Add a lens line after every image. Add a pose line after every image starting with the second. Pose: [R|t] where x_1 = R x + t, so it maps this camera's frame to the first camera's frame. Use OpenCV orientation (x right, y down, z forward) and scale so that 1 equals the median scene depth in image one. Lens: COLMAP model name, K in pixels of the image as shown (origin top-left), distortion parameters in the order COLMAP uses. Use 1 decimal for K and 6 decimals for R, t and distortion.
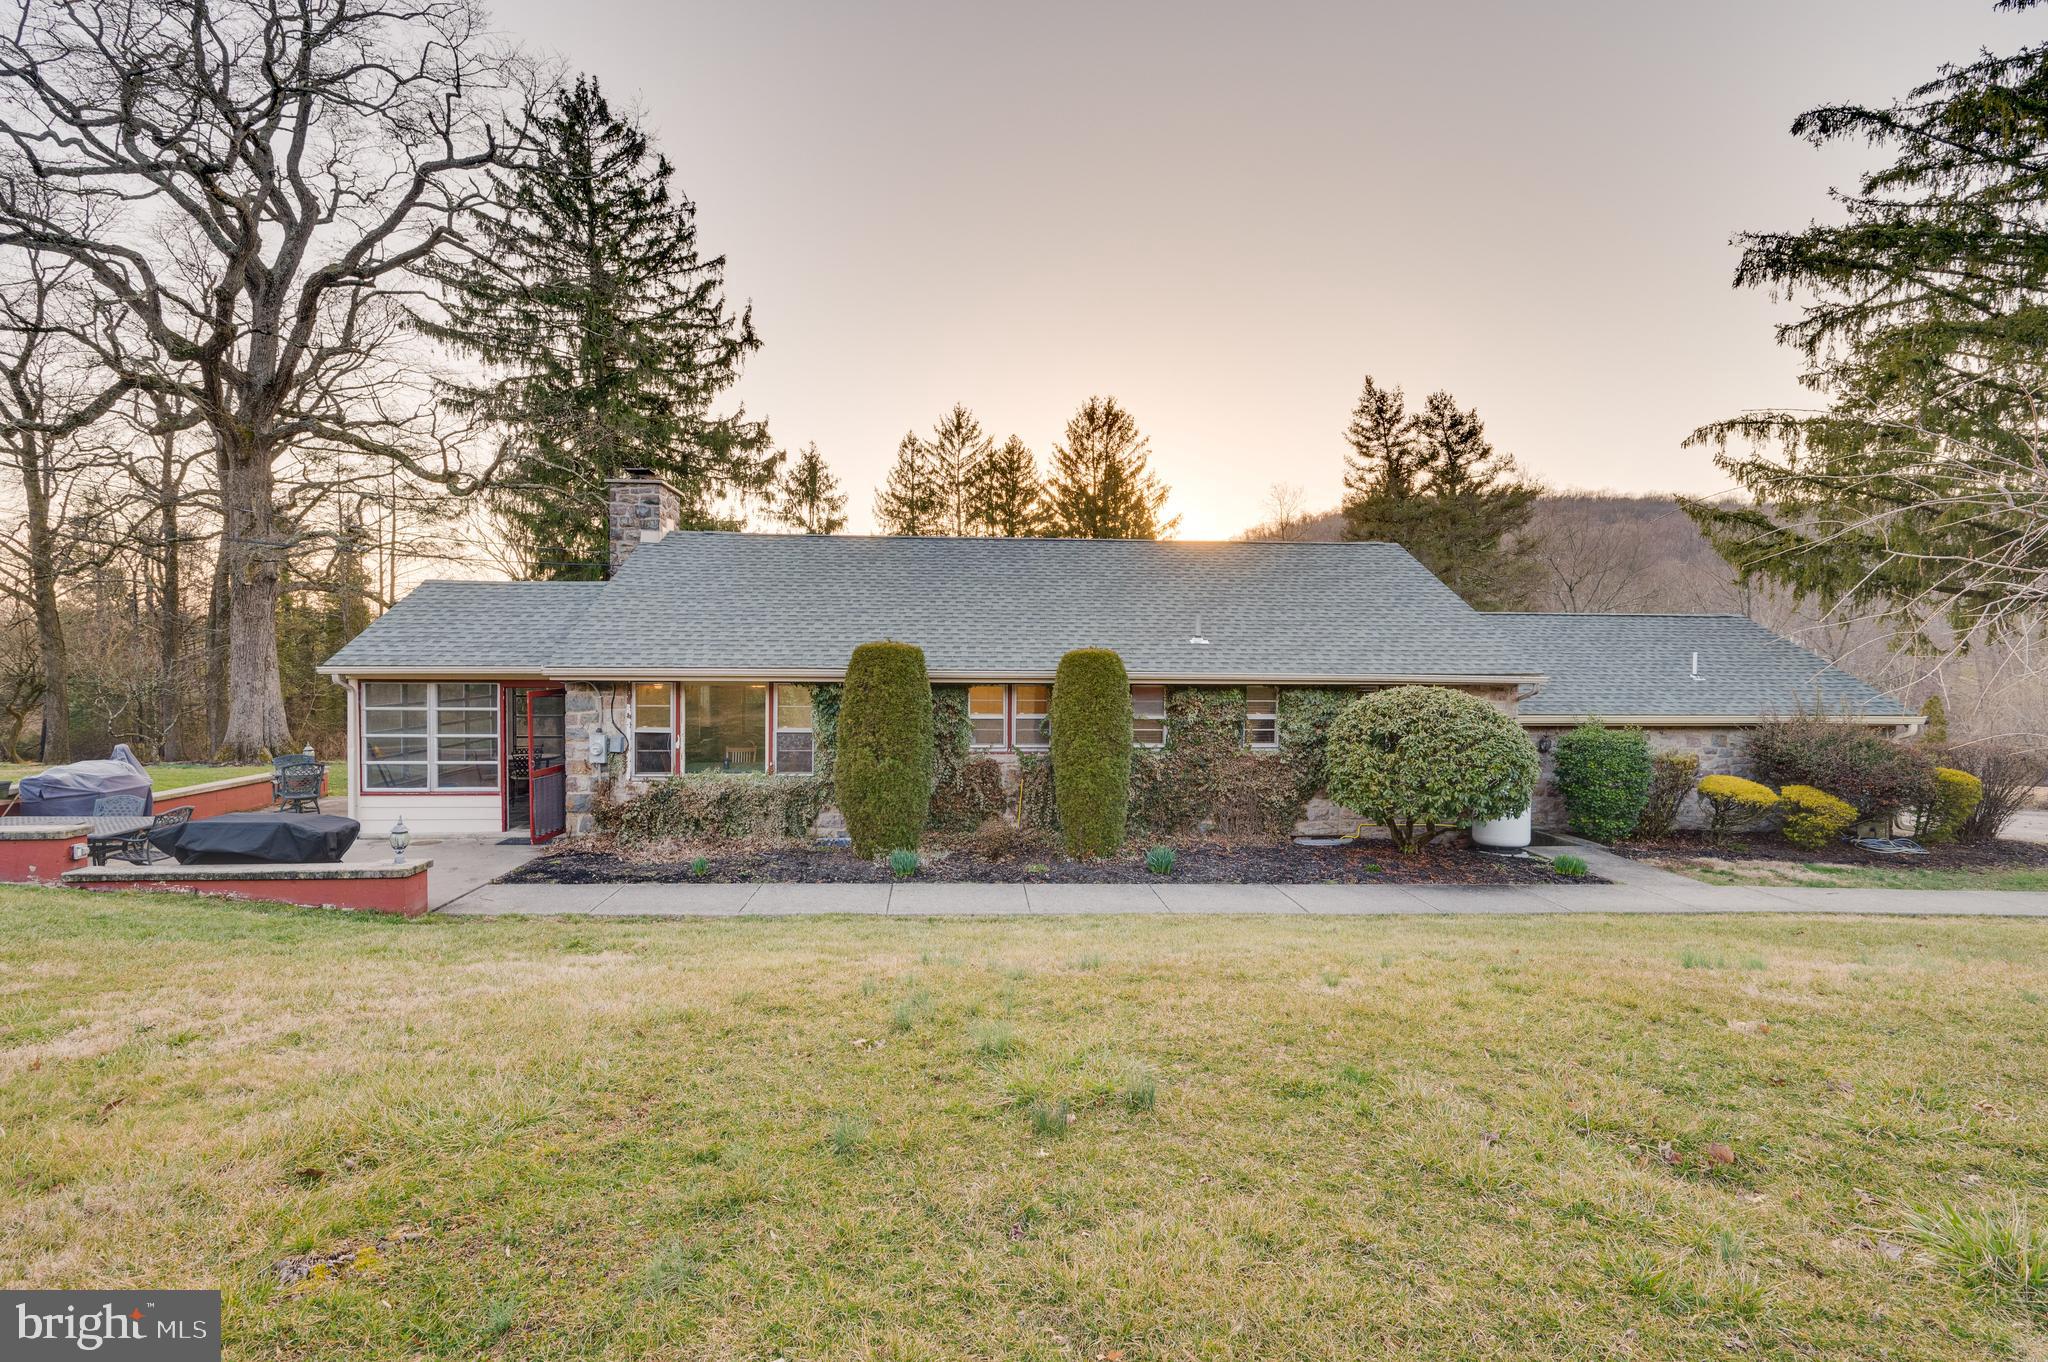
lens RADIAL K [[920.4, 0, 1024.0], [0, 920.4, 681.0], [0, 0, 1]] dist [0.000637, 0.000052]
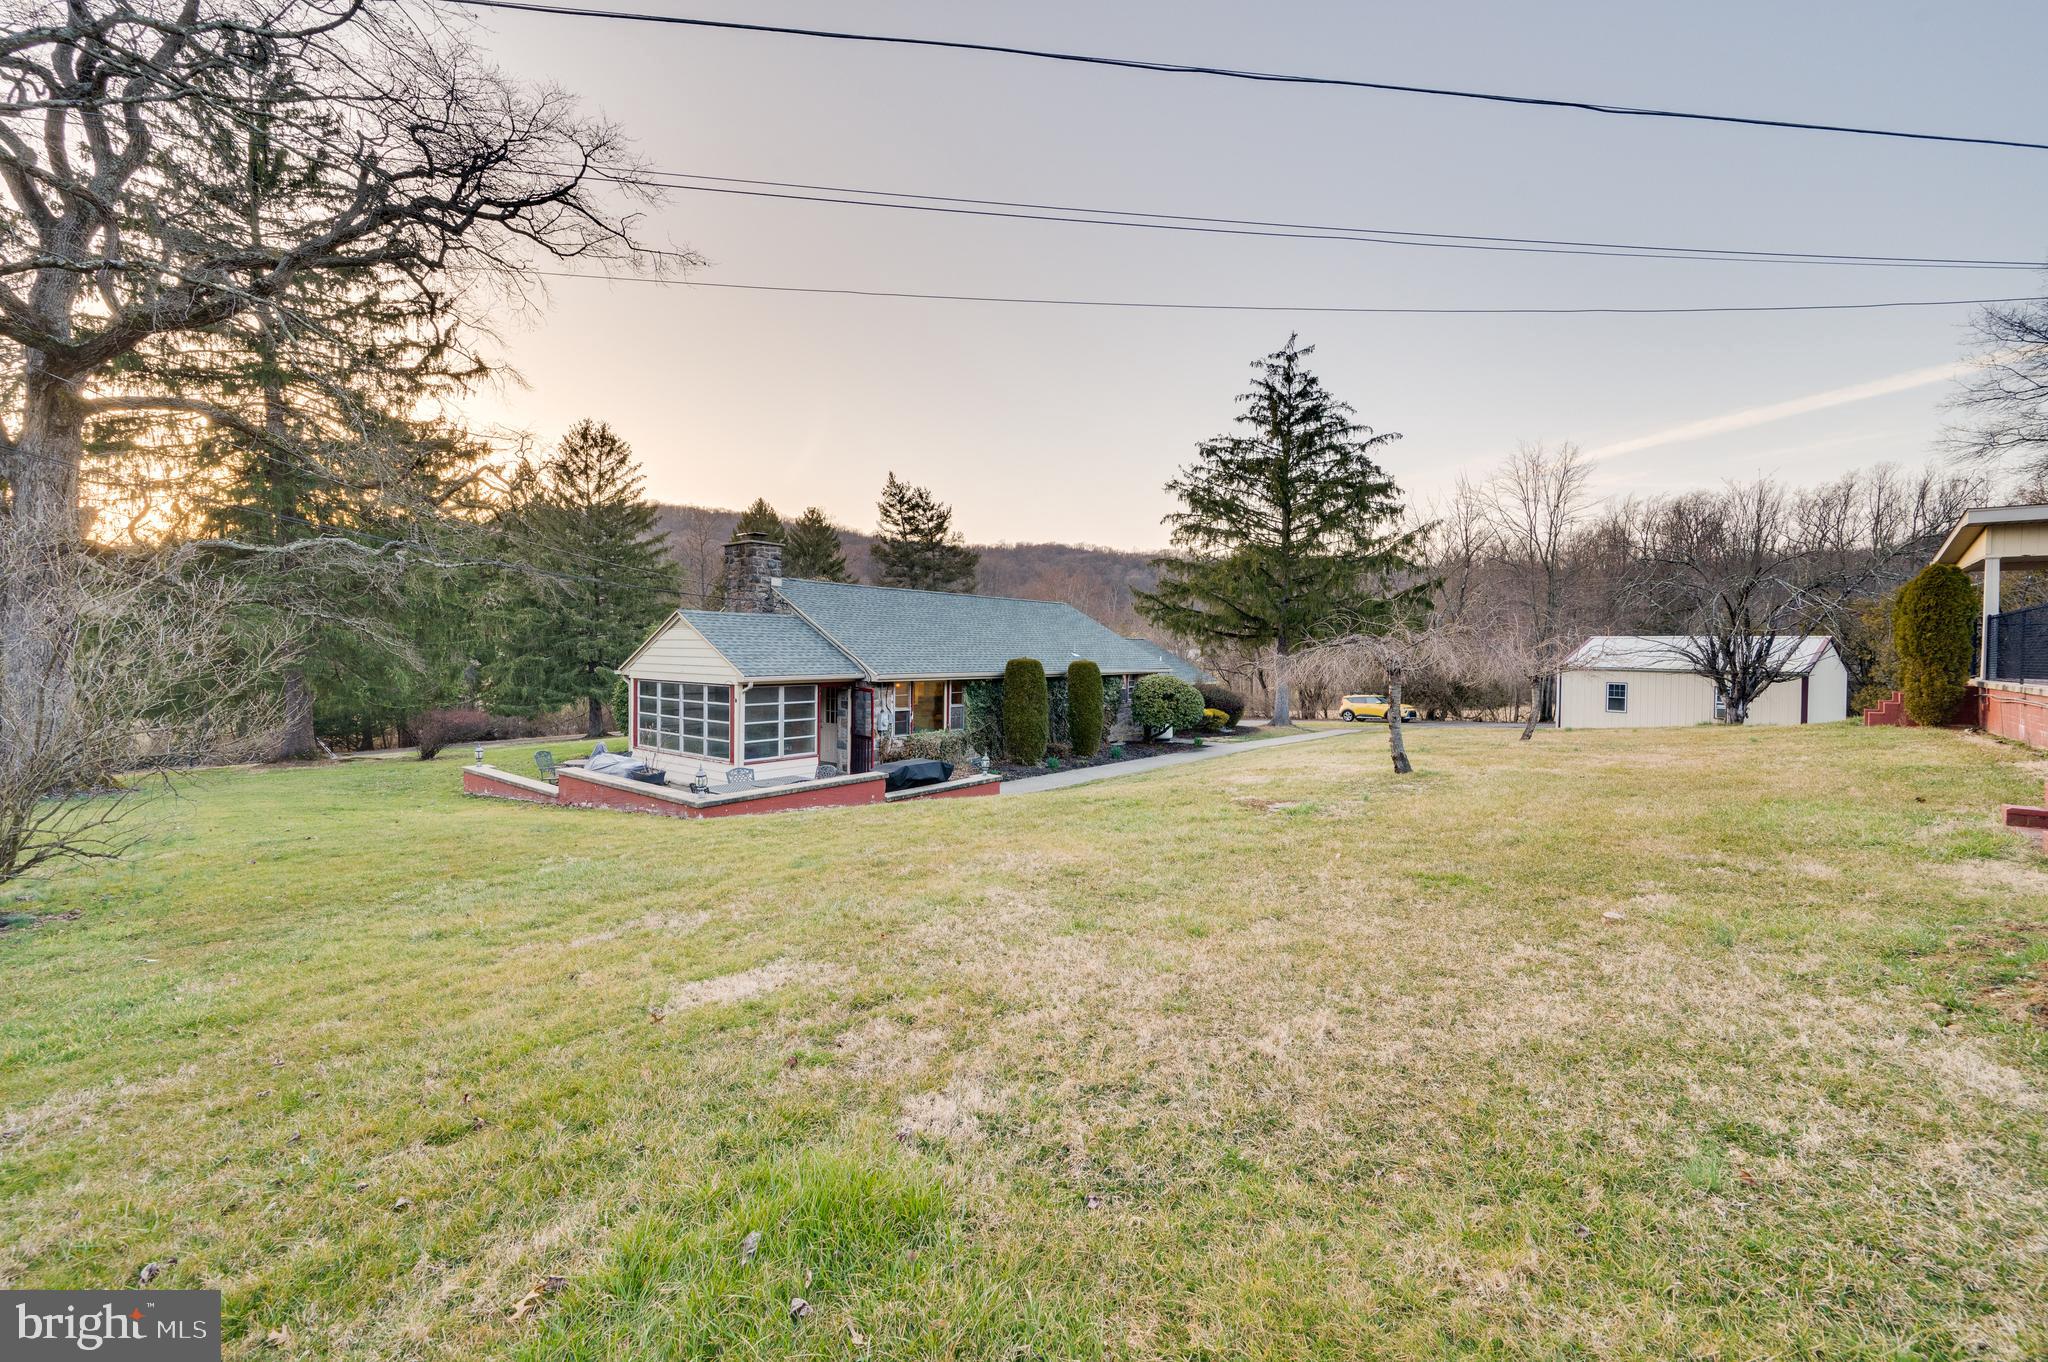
lens RADIAL K [[809.4, 0, 1024.0], [0, 809.4, 681.0], [0, 0, 1]] dist [0.000286, -0.000124]
pose [[0.674934, -0.025371, 0.737442, -1.346718], [0.015354, 0.999675, 0.020341, -0.026423], [-0.737718, -0.002406, 0.675104, -0.179790]]
